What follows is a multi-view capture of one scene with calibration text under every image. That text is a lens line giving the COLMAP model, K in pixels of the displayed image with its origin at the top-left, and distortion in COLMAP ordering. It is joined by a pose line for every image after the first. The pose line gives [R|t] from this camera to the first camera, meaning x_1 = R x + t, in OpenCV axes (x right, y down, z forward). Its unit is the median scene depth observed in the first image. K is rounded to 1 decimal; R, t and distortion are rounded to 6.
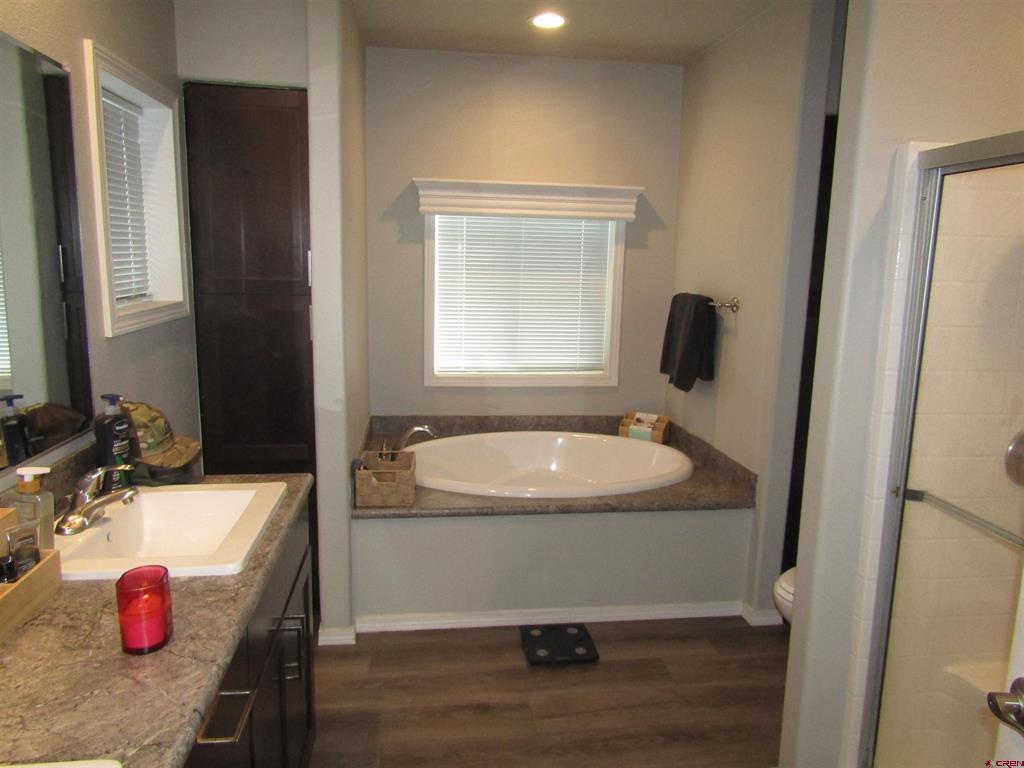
lens RADIAL K [[723.2, 0, 512.0], [0, 723.2, 384.0], [0, 0, 1]] dist [-0.016684, 0.003079]
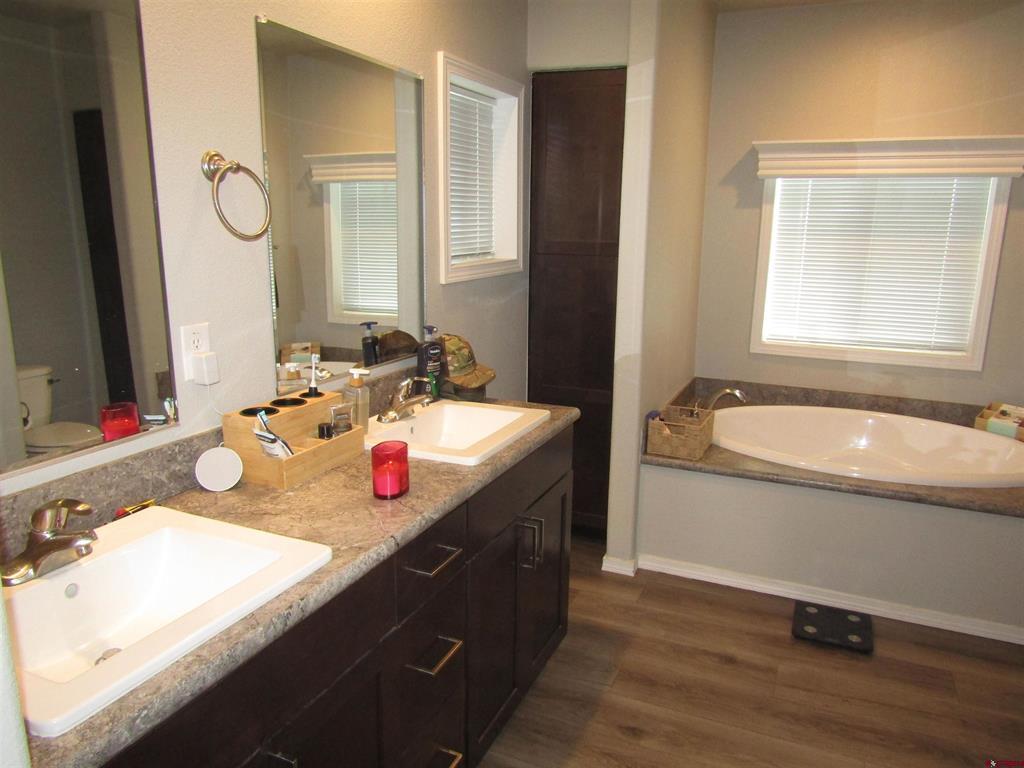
lens RADIAL K [[723.2, 0, 512.0], [0, 723.2, 384.0], [0, 0, 1]] dist [-0.016684, 0.003079]
pose [[0.852704, 0.102734, -0.512194, 0.158788], [-0.082103, 0.994642, 0.062816, 0.015227], [0.515903, -0.011510, 0.856570, -0.033938]]
